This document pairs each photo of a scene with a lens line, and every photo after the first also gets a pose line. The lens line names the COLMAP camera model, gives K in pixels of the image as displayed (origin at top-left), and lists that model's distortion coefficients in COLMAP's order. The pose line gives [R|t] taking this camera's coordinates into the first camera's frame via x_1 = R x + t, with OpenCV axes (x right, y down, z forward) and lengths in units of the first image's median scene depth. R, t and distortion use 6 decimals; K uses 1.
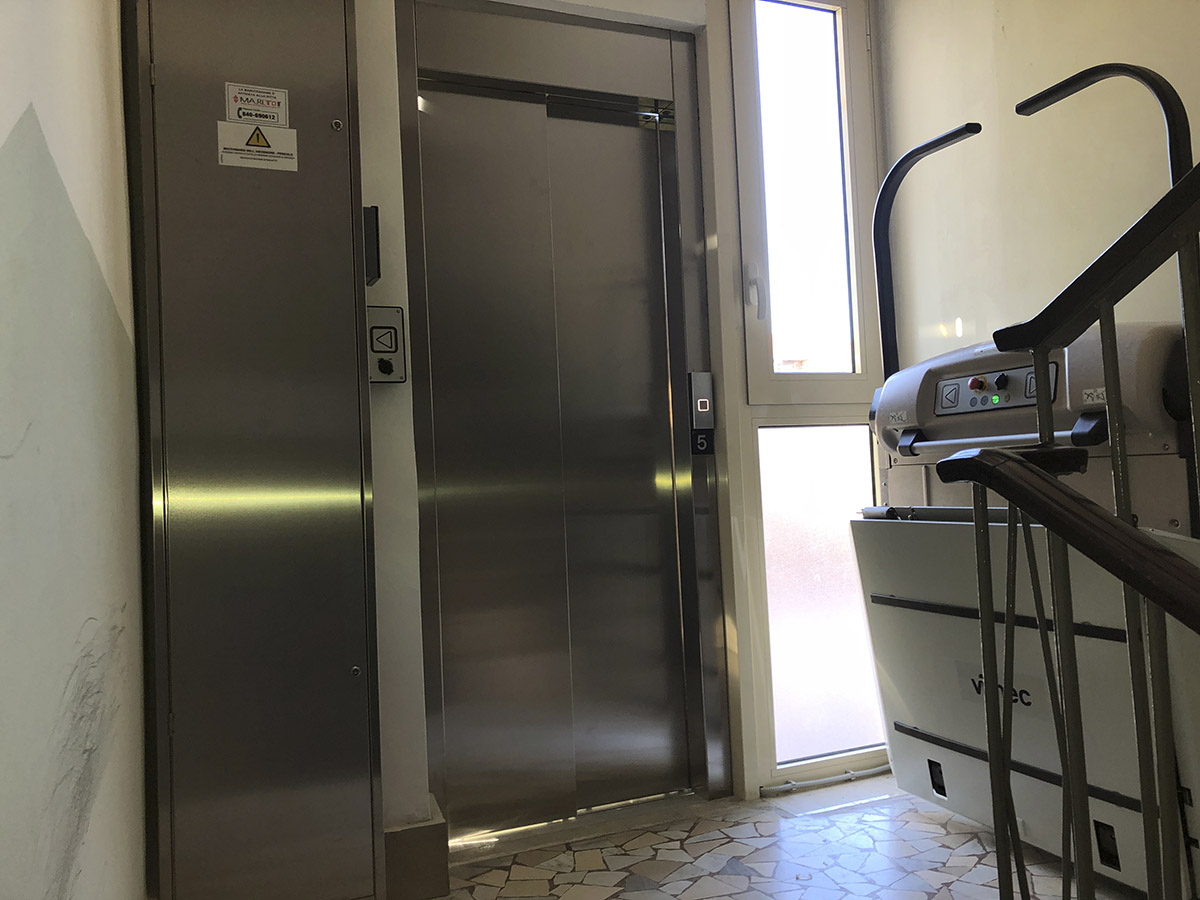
lens RADIAL K [[970.1, 0, 596.9], [0, 970.1, 442.8], [0, 0, 1]] dist [0.011015, 0.006096]
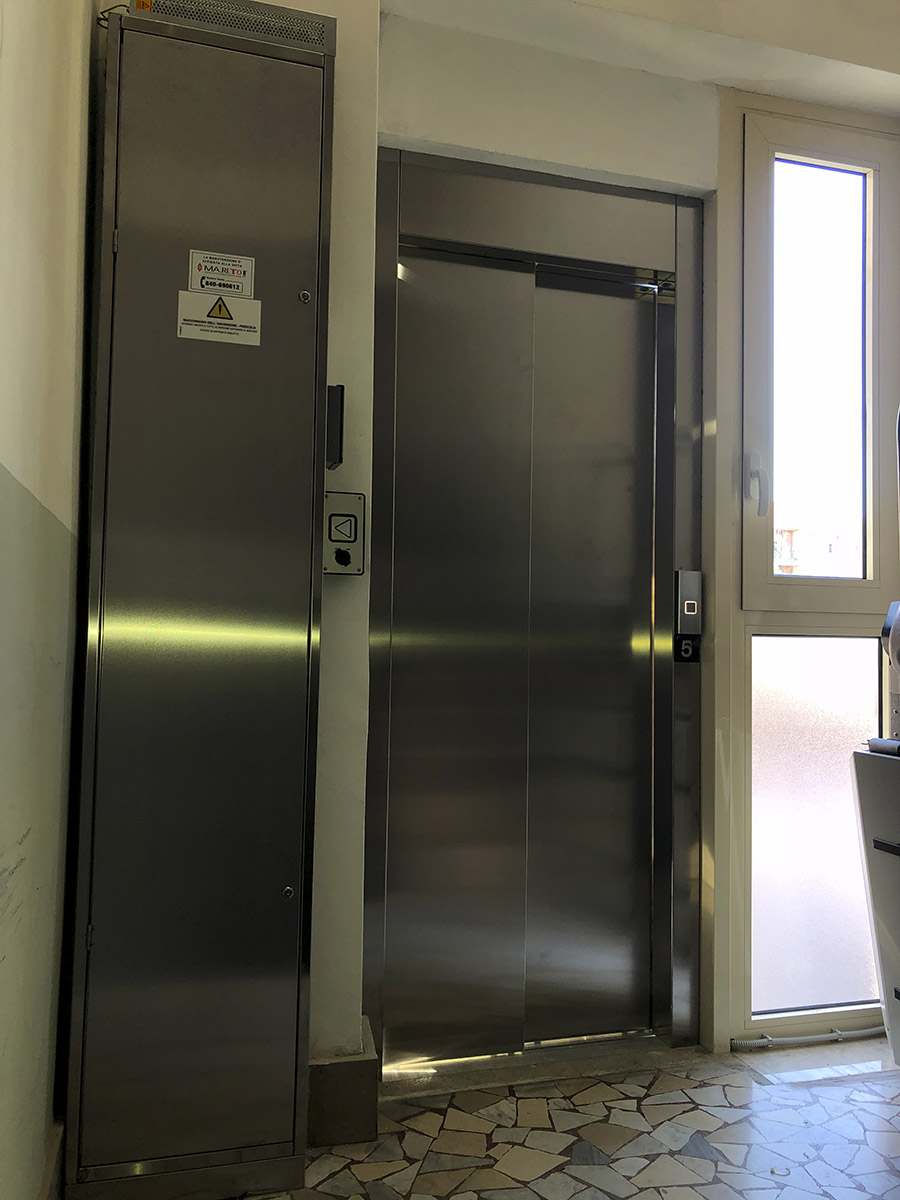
lens RADIAL K [[970.1, 0, 457.2], [0, 970.1, 586.5], [0, 0, 1]] dist [0.011015, 0.006096]
pose [[0.991156, 0.057185, -0.119745, 0.002006], [-0.058489, 0.998261, -0.007401, -0.042254], [0.119113, 0.014339, 0.992777, 0.082922]]
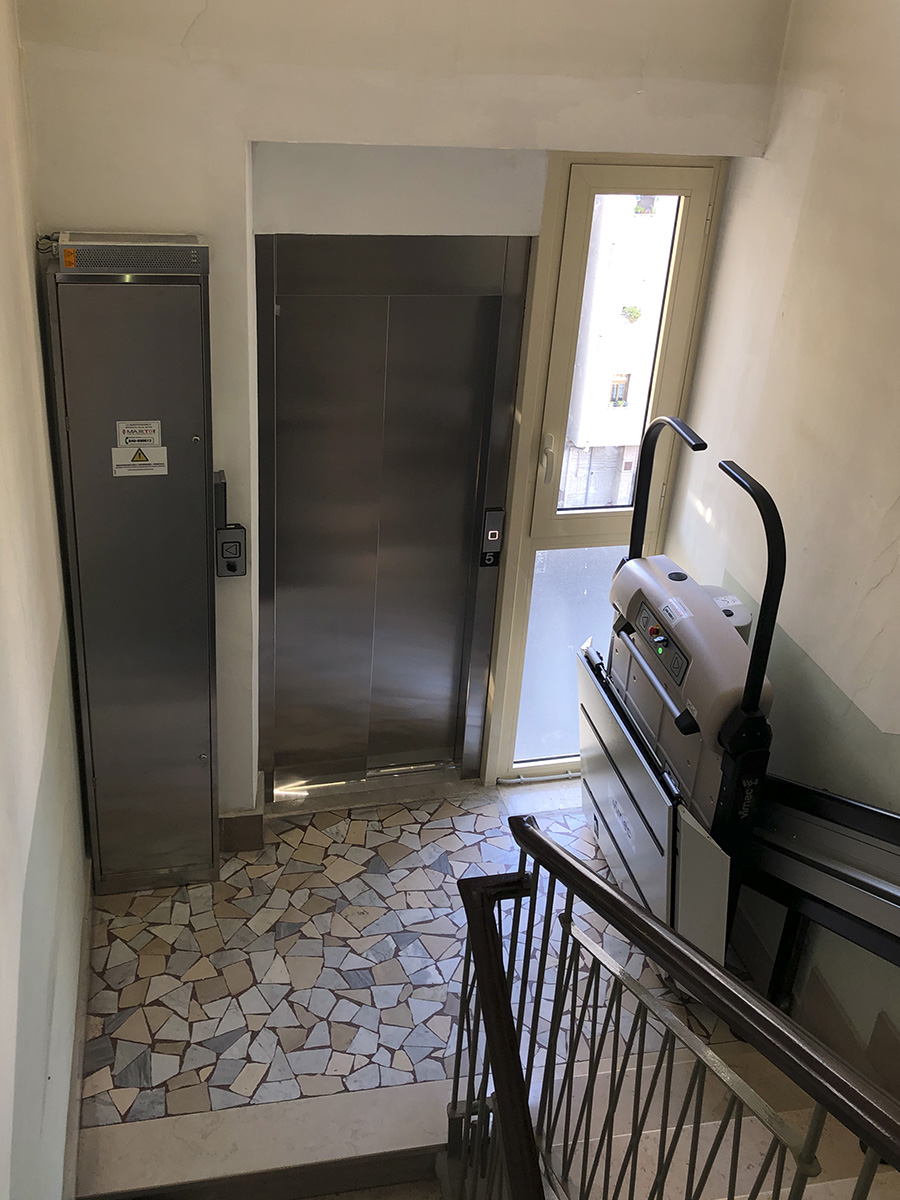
lens RADIAL K [[1150.5, 0, 465.5], [0, 1150.5, 506.5], [0, 0, 1]] dist [0.009542, 0.000000]
pose [[0.982631, 0.167865, -0.079112, 0.203259], [-0.113759, 0.881704, 0.457883, -0.822345], [0.146616, -0.440930, 0.885486, -0.347488]]
